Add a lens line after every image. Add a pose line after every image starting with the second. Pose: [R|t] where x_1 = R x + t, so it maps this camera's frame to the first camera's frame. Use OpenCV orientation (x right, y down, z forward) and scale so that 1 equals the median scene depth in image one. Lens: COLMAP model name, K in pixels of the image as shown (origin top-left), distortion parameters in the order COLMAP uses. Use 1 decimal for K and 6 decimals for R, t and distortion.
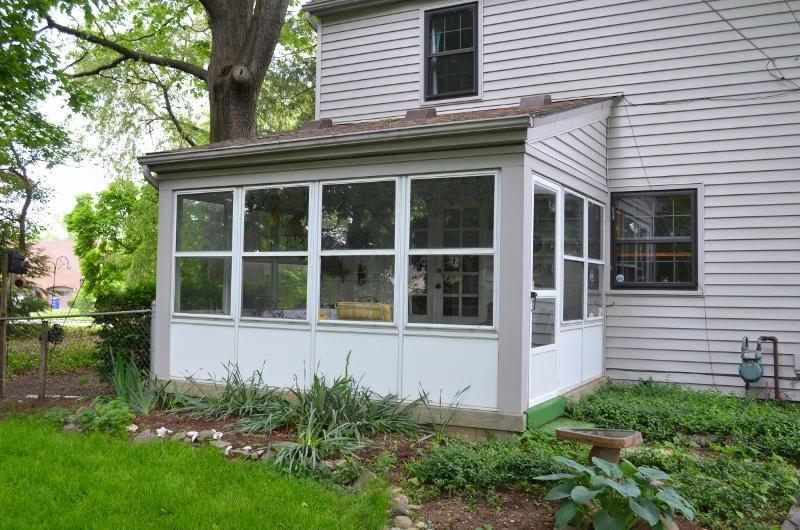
lens RADIAL K [[757.4, 0, 400.0], [0, 757.4, 265.0], [0, 0, 1]] dist [-0.009955, -0.004416]
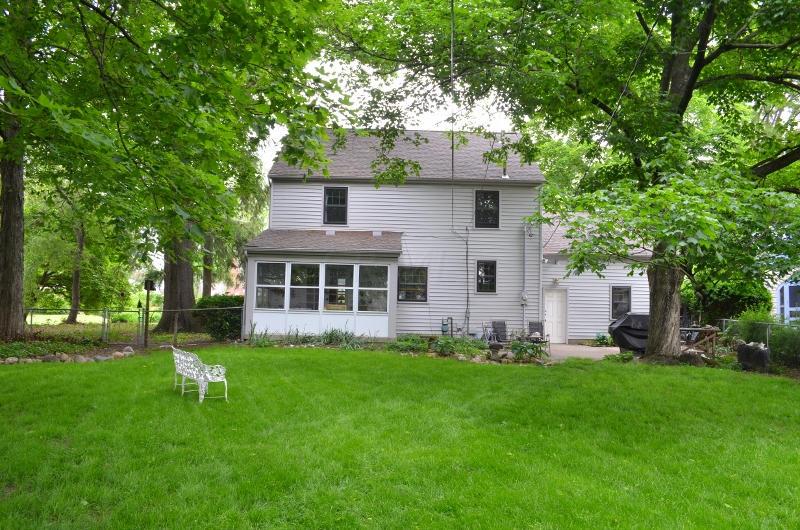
lens RADIAL K [[633.5, 0, 401.6], [0, 633.5, 274.1], [0, 0, 1]] dist [-0.079043, 0.005691]
pose [[0.889396, 0.030389, 0.456126, -0.804822], [-0.021086, 0.999453, -0.025473, -0.009152], [-0.456650, 0.013037, 0.889551, -1.117989]]
